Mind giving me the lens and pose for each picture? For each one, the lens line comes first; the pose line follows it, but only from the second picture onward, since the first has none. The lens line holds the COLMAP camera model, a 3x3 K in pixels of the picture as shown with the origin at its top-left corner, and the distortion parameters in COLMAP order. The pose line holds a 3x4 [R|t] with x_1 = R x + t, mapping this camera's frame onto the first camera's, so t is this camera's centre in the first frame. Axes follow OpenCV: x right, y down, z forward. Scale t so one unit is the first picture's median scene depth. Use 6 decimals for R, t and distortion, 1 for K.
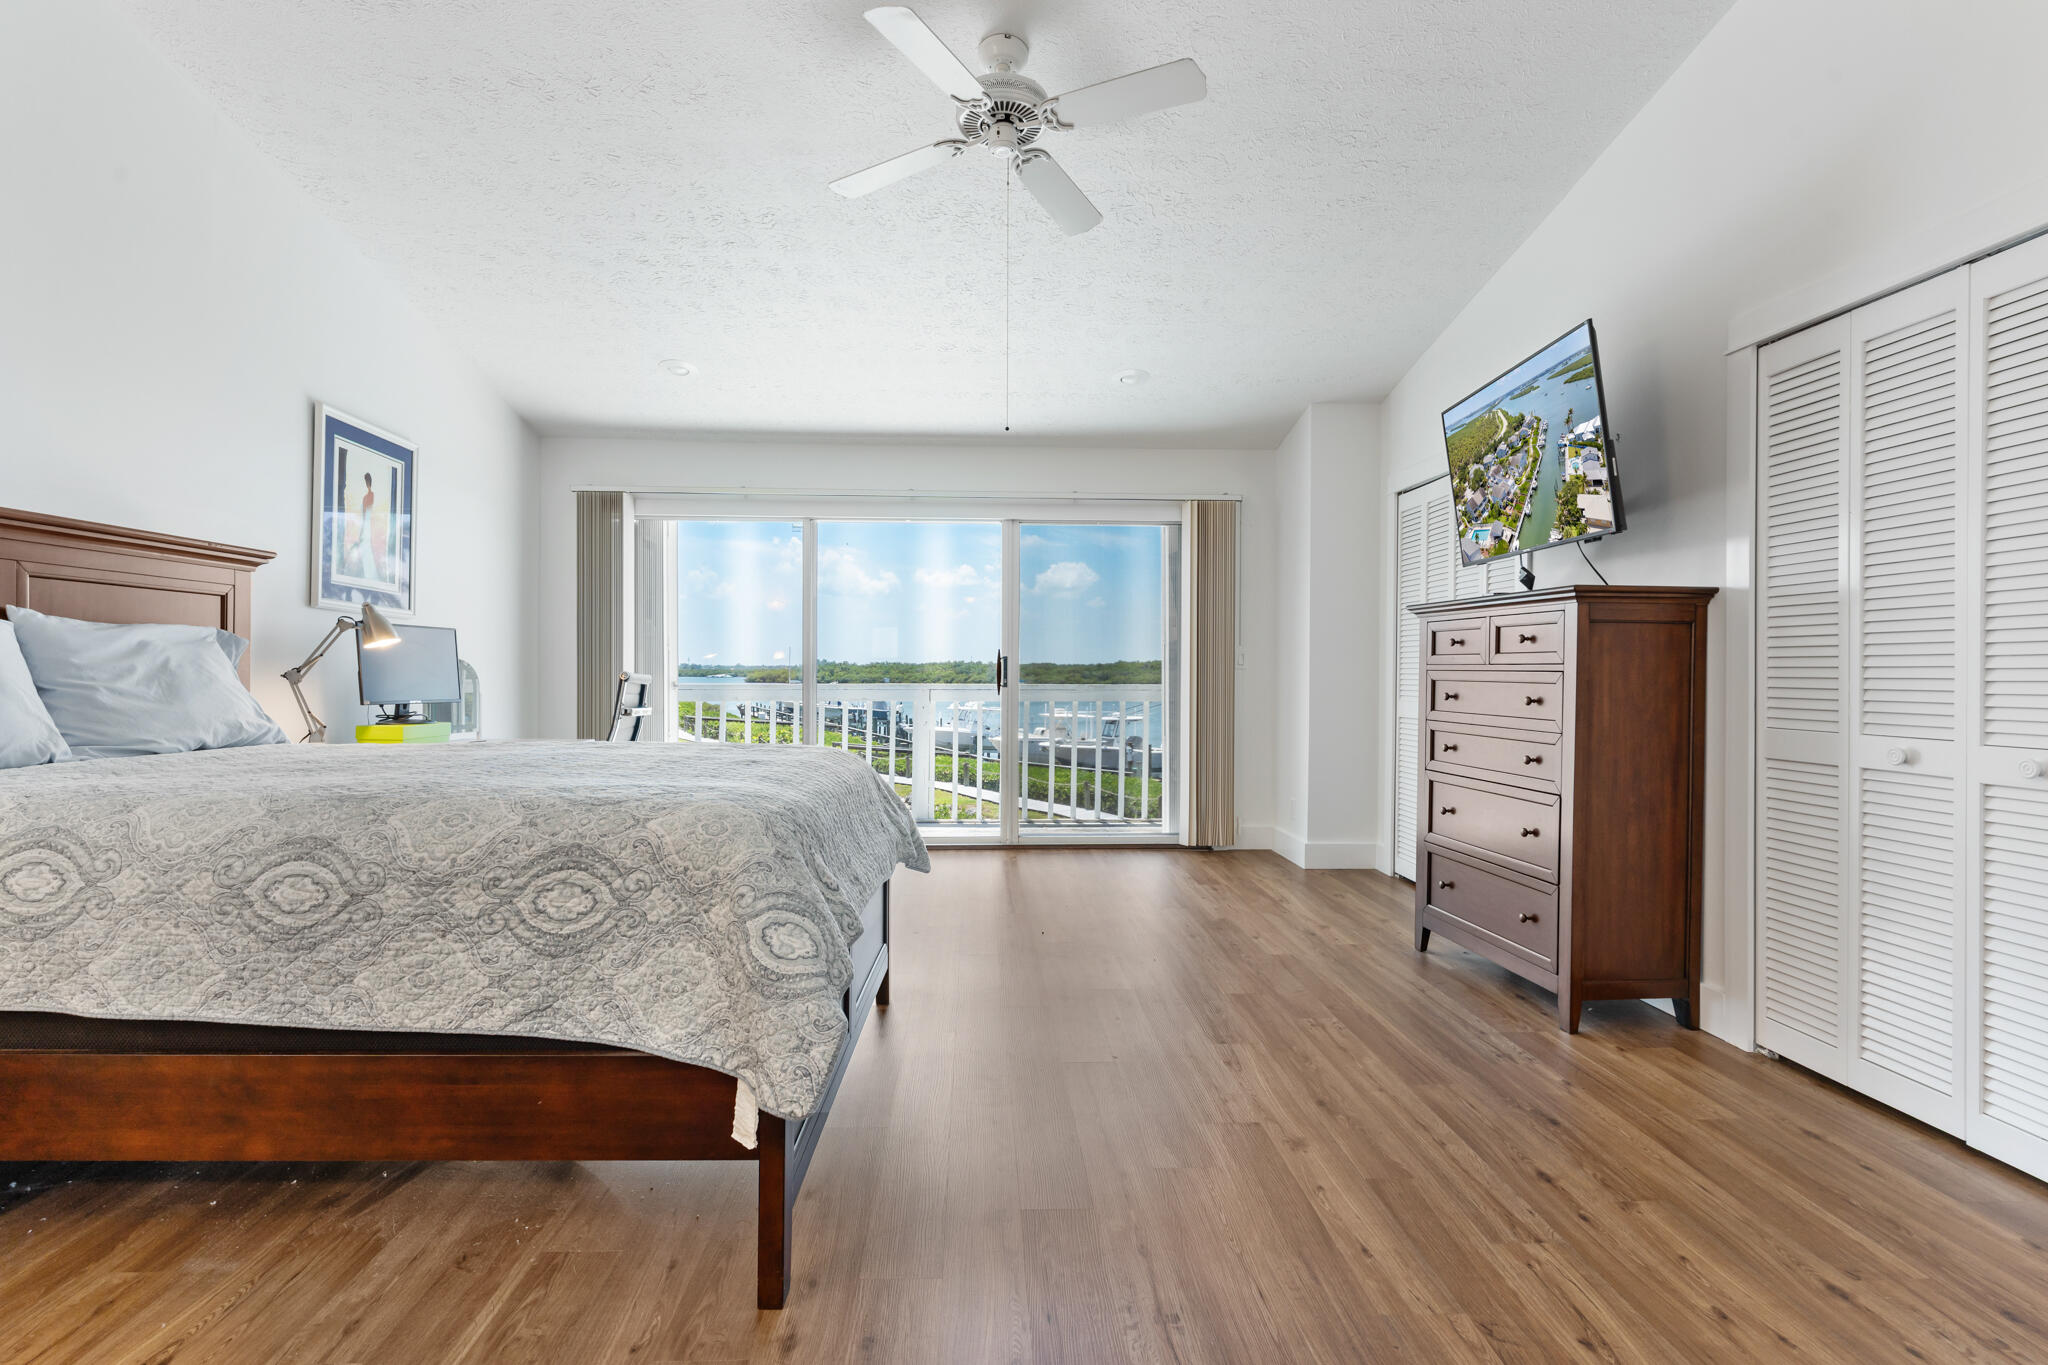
lens RADIAL K [[1026.8, 0, 996.8], [0, 1026.8, 678.8], [0, 0, 1]] dist [0.003804, 0.000128]
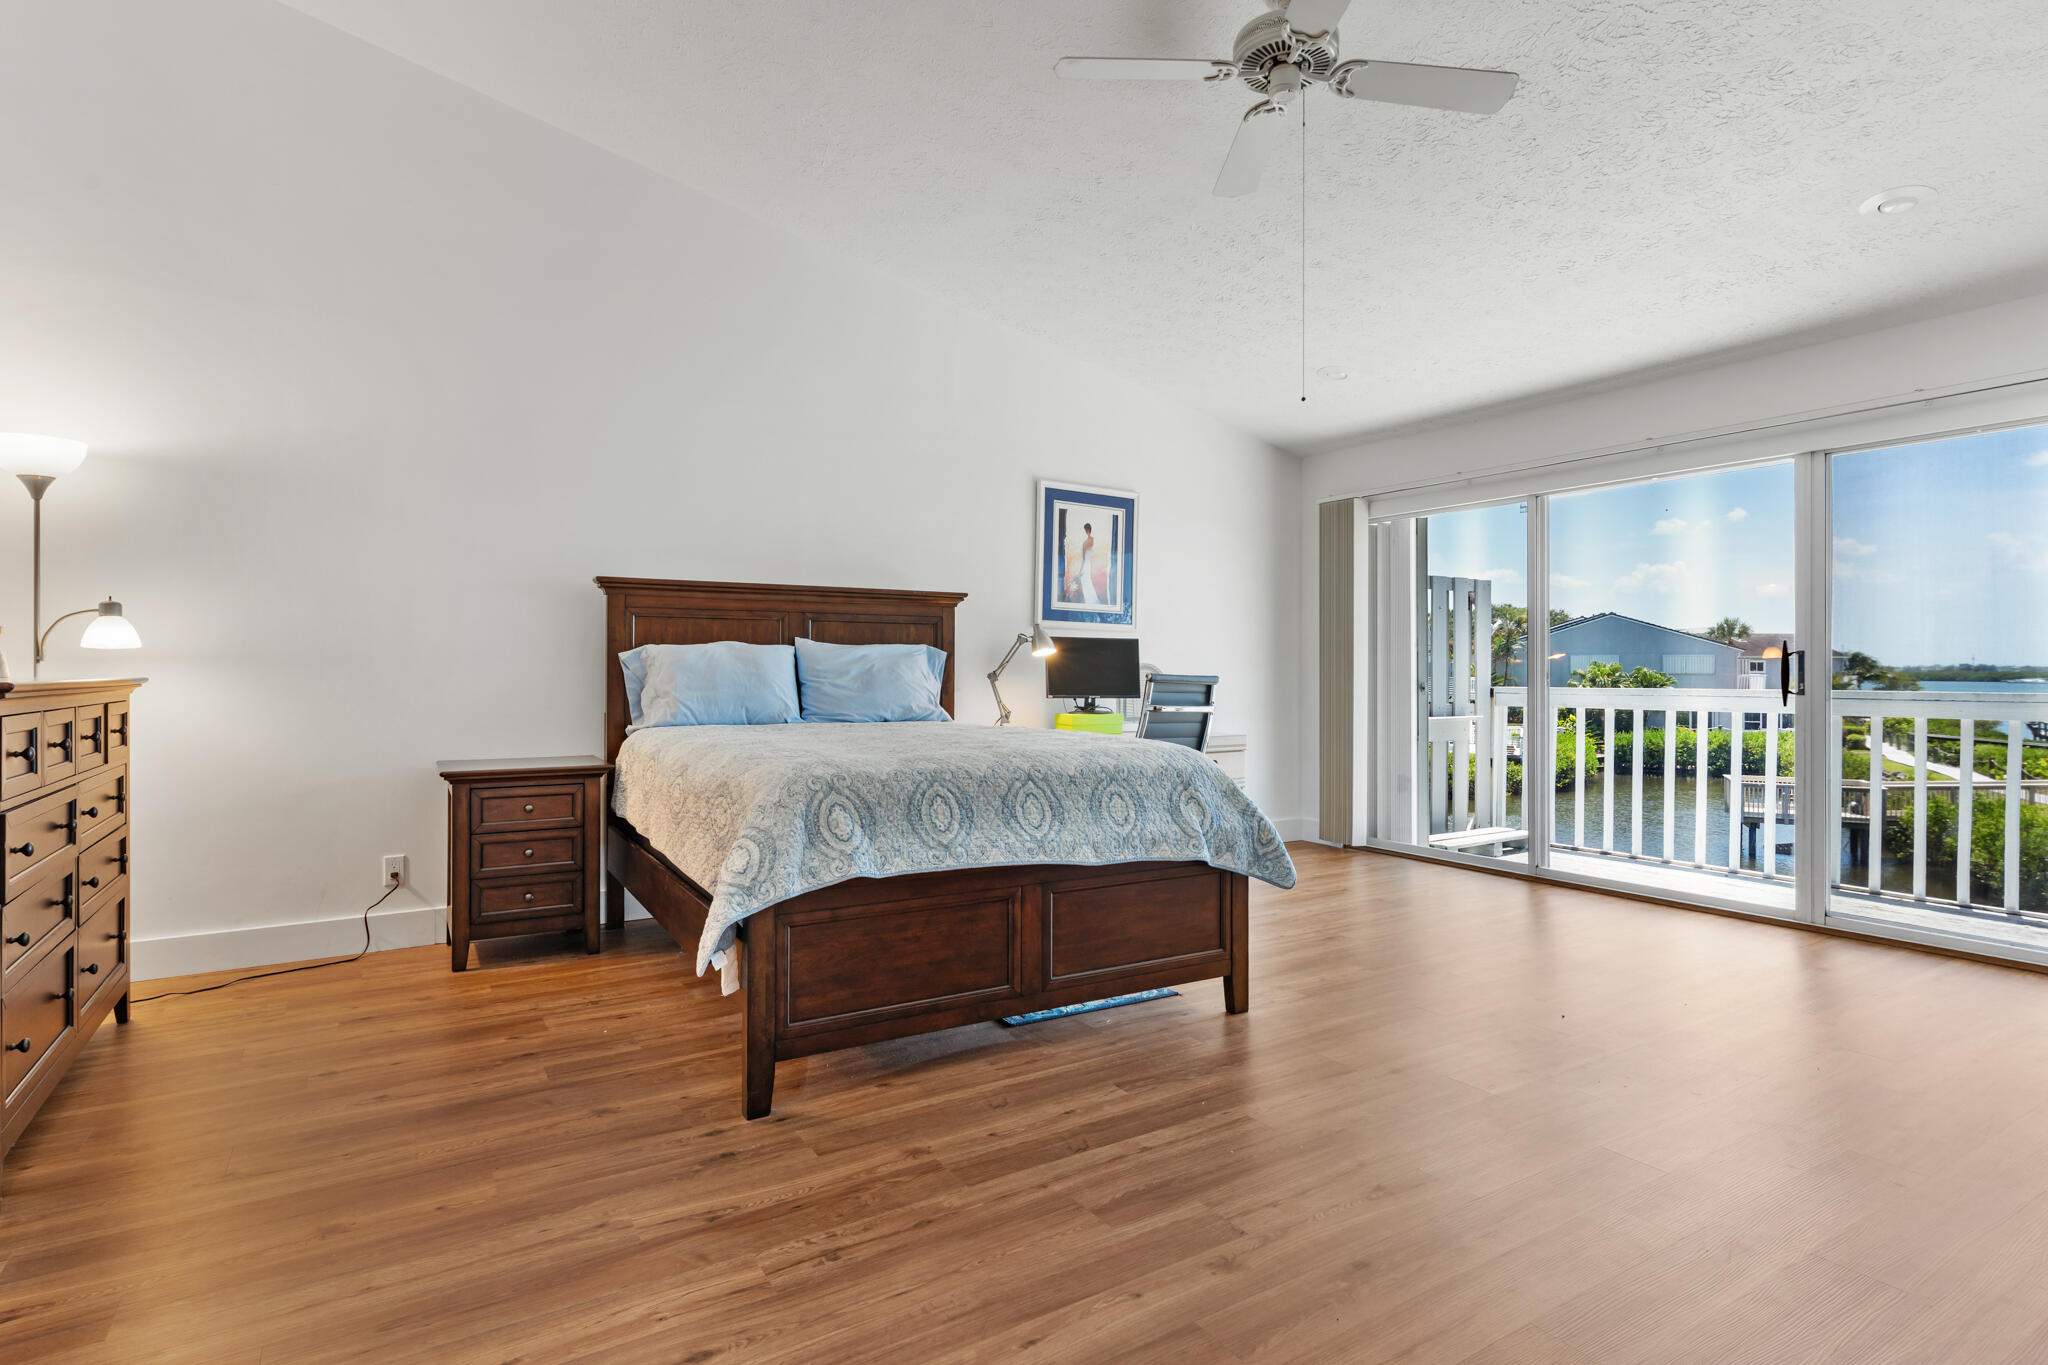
lens RADIAL K [[1026.8, 0, 963.2], [0, 1026.8, 669.8], [0, 0, 1]] dist [0.003804, 0.000128]
pose [[0.479825, -0.004963, -0.877350, 0.562251], [-0.005829, 0.999944, -0.008845, 0.000682], [0.877345, 0.009358, 0.479770, 0.273874]]
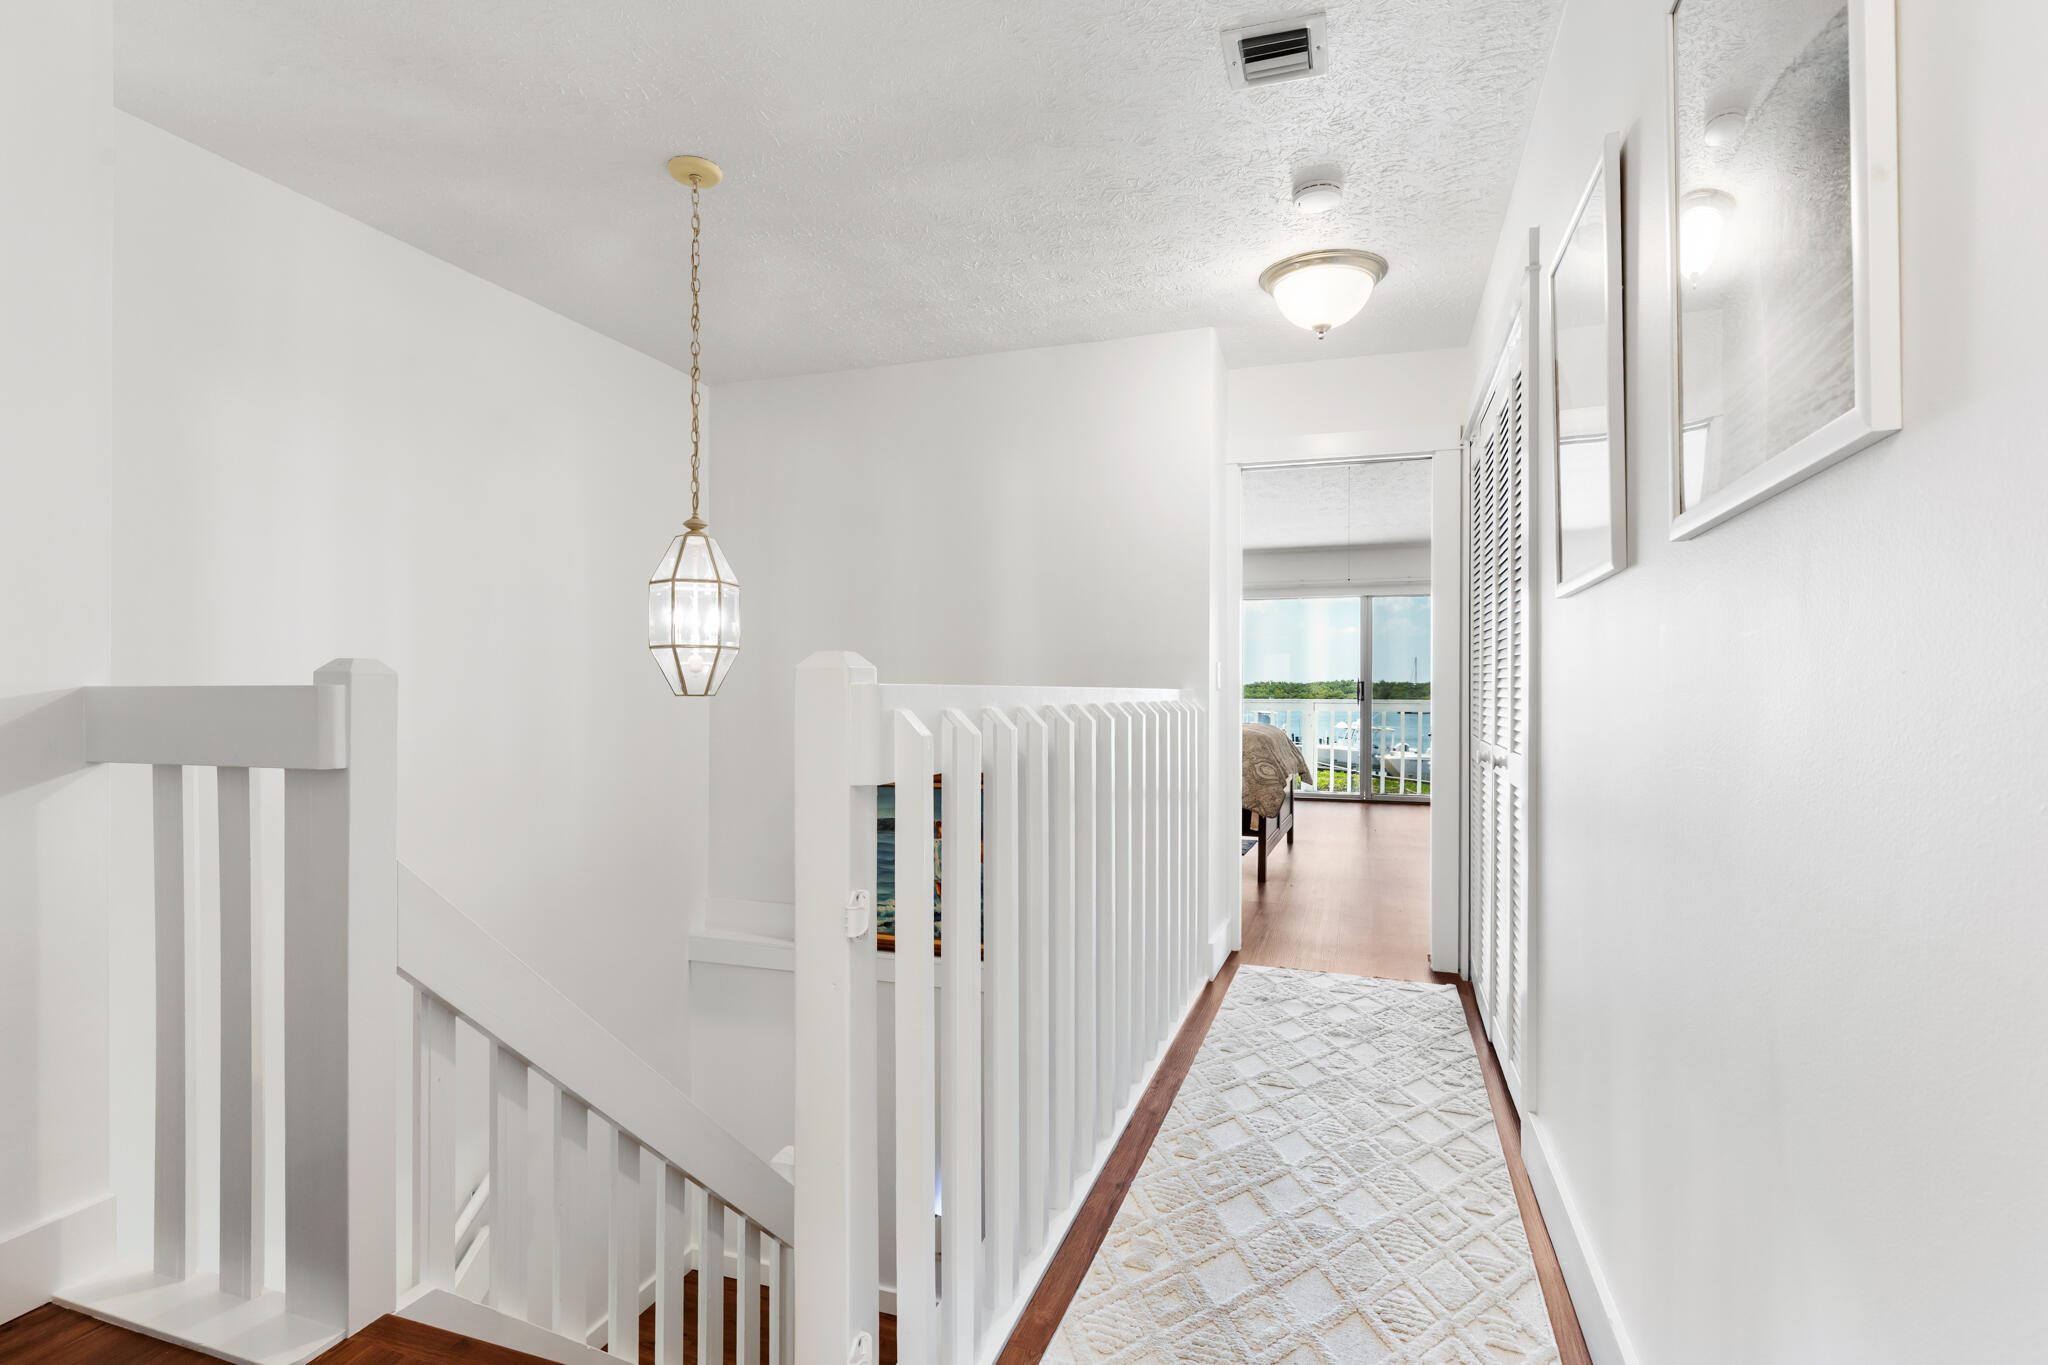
lens RADIAL K [[984.8, 0, 1029.4], [0, 984.8, 683.2], [0, 0, 1]] dist [-0.001137, -0.000482]
pose [[0.940238, 0.003904, -0.340495, 0.068712], [-0.007360, 0.999934, -0.008860, 0.000377], [0.340438, 0.010836, 0.940205, -0.978264]]
